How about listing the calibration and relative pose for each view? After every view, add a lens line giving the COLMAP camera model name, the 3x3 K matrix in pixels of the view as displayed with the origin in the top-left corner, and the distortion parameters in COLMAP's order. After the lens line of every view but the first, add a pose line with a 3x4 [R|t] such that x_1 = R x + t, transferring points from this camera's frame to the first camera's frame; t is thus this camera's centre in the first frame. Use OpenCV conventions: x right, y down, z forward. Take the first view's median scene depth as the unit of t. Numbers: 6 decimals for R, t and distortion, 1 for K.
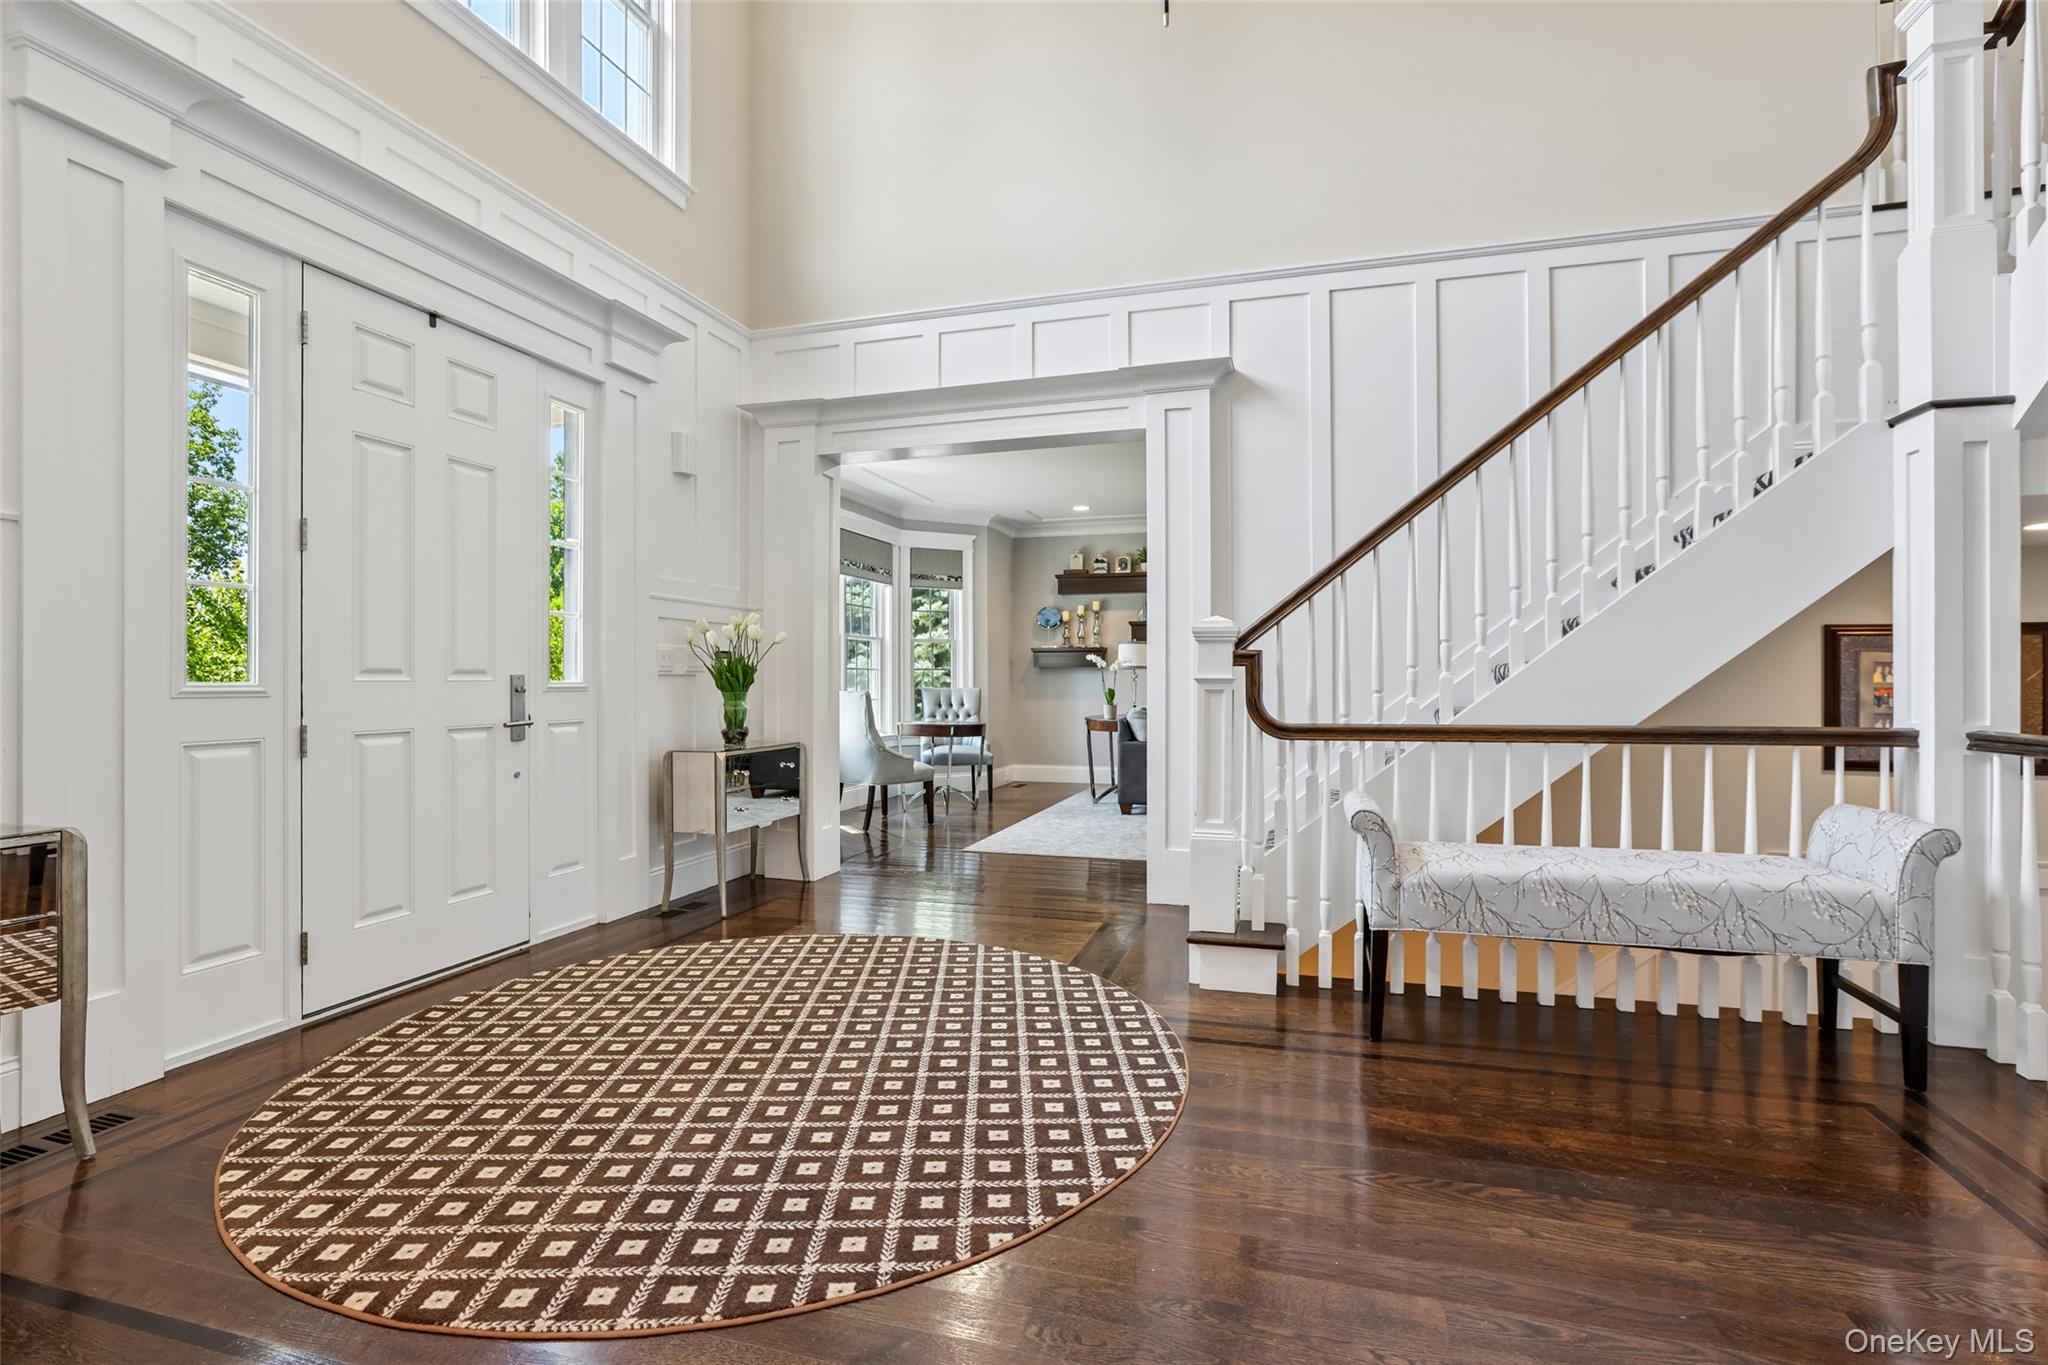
lens RADIAL K [[939.4, 0, 1052.2], [0, 939.4, 677.7], [0, 0, 1]] dist [-0.024001, 0.011202]
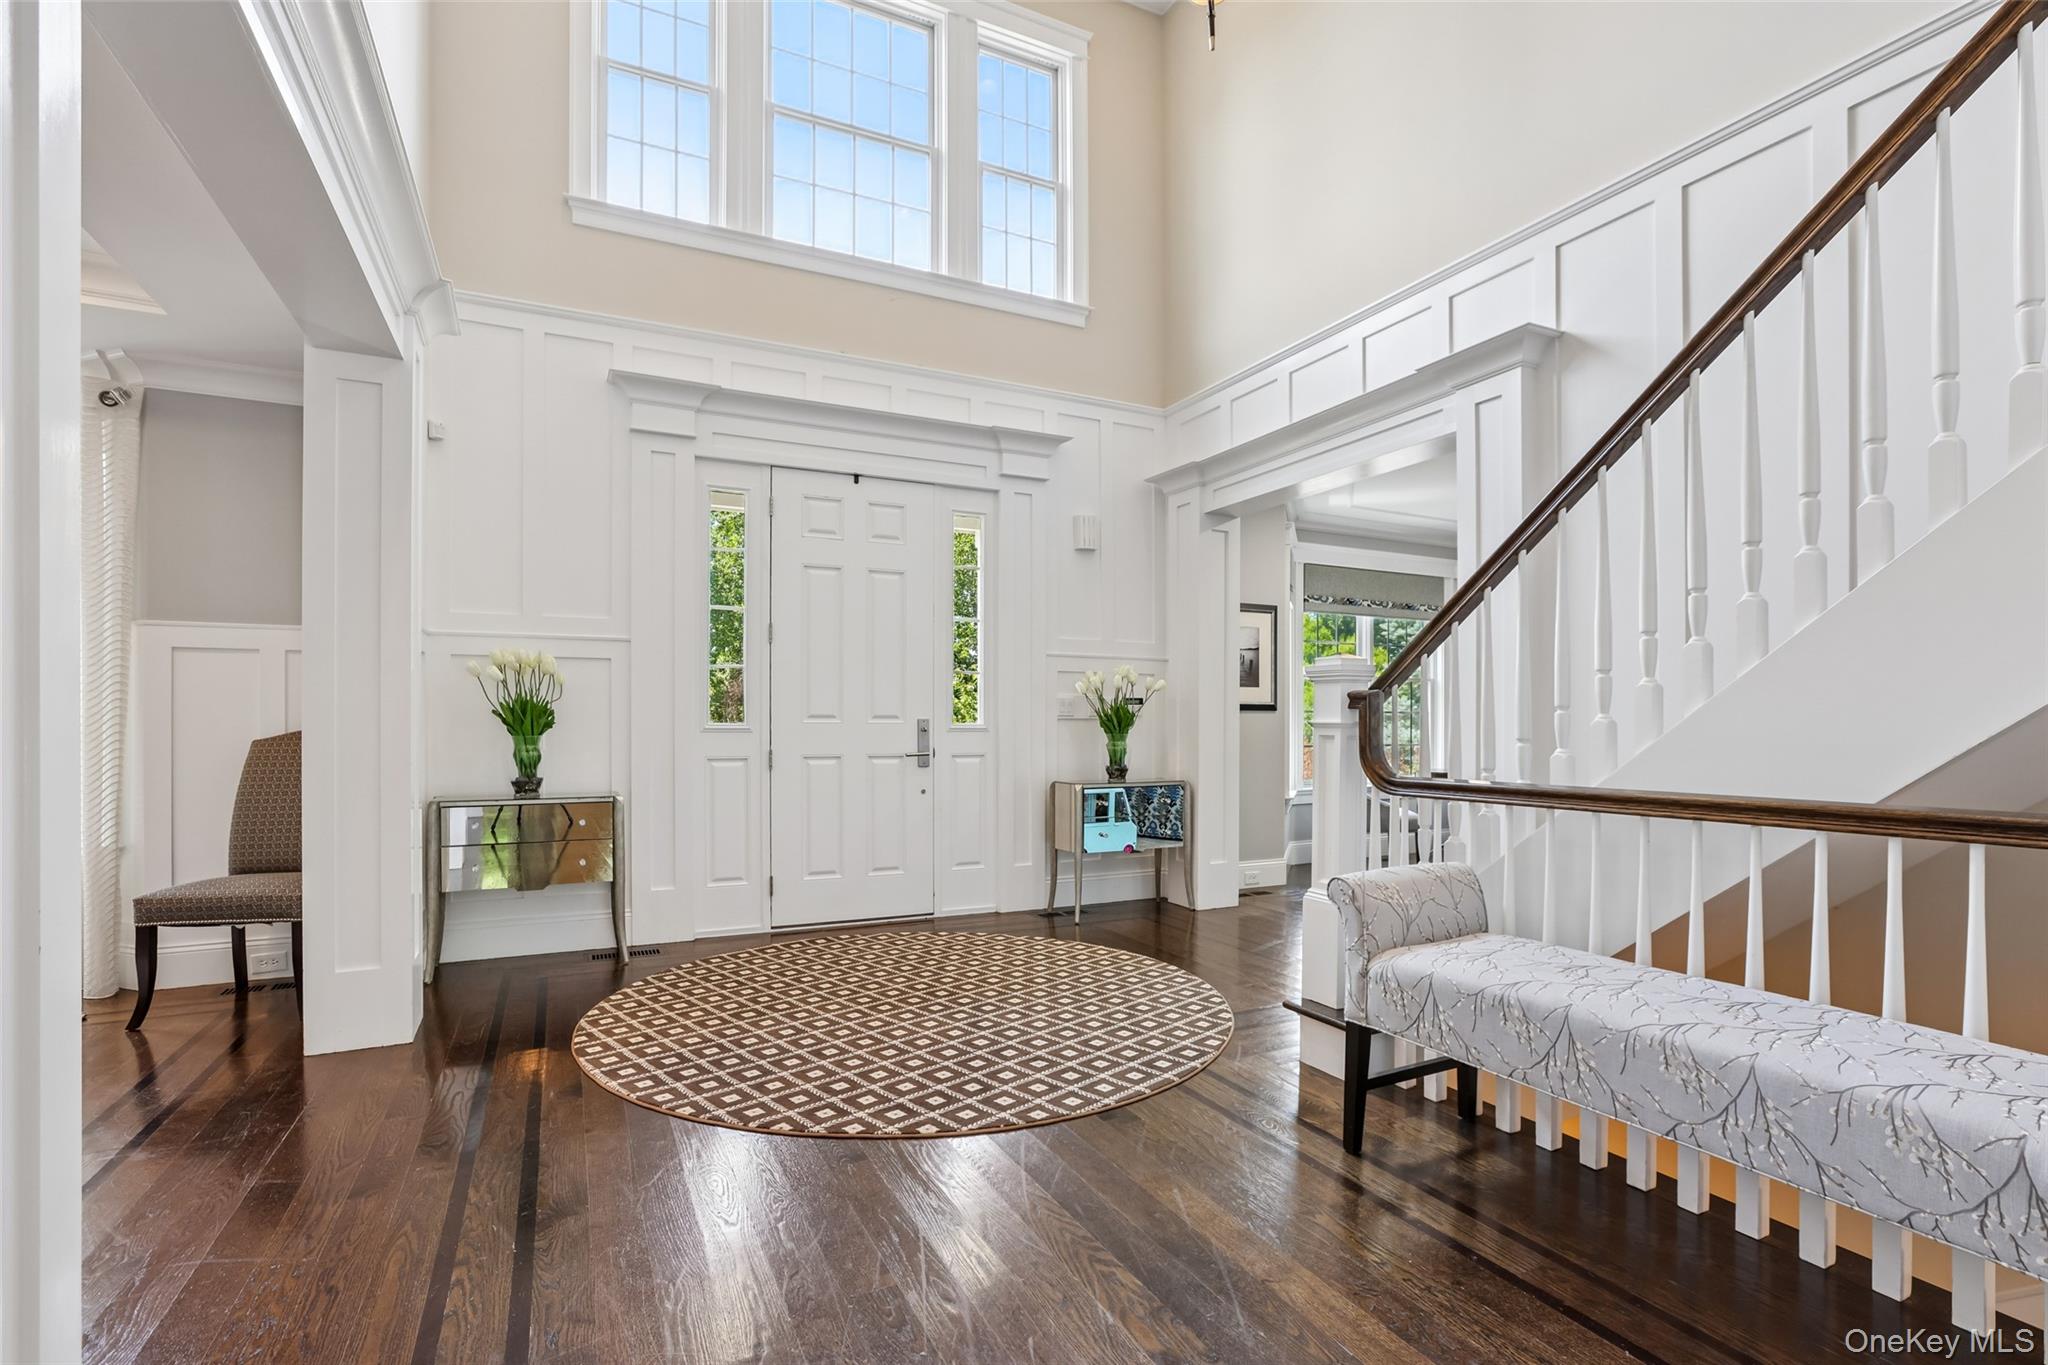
lens RADIAL K [[956.4, 0, 1018.1], [0, 956.4, 740.0], [0, 0, 1]] dist [-0.054118, 0.000269]
pose [[0.672118, 0.015733, -0.740277, 0.495678], [-0.001520, 0.999801, 0.019868, -0.000325], [0.740443, -0.012228, 0.672008, 0.132931]]
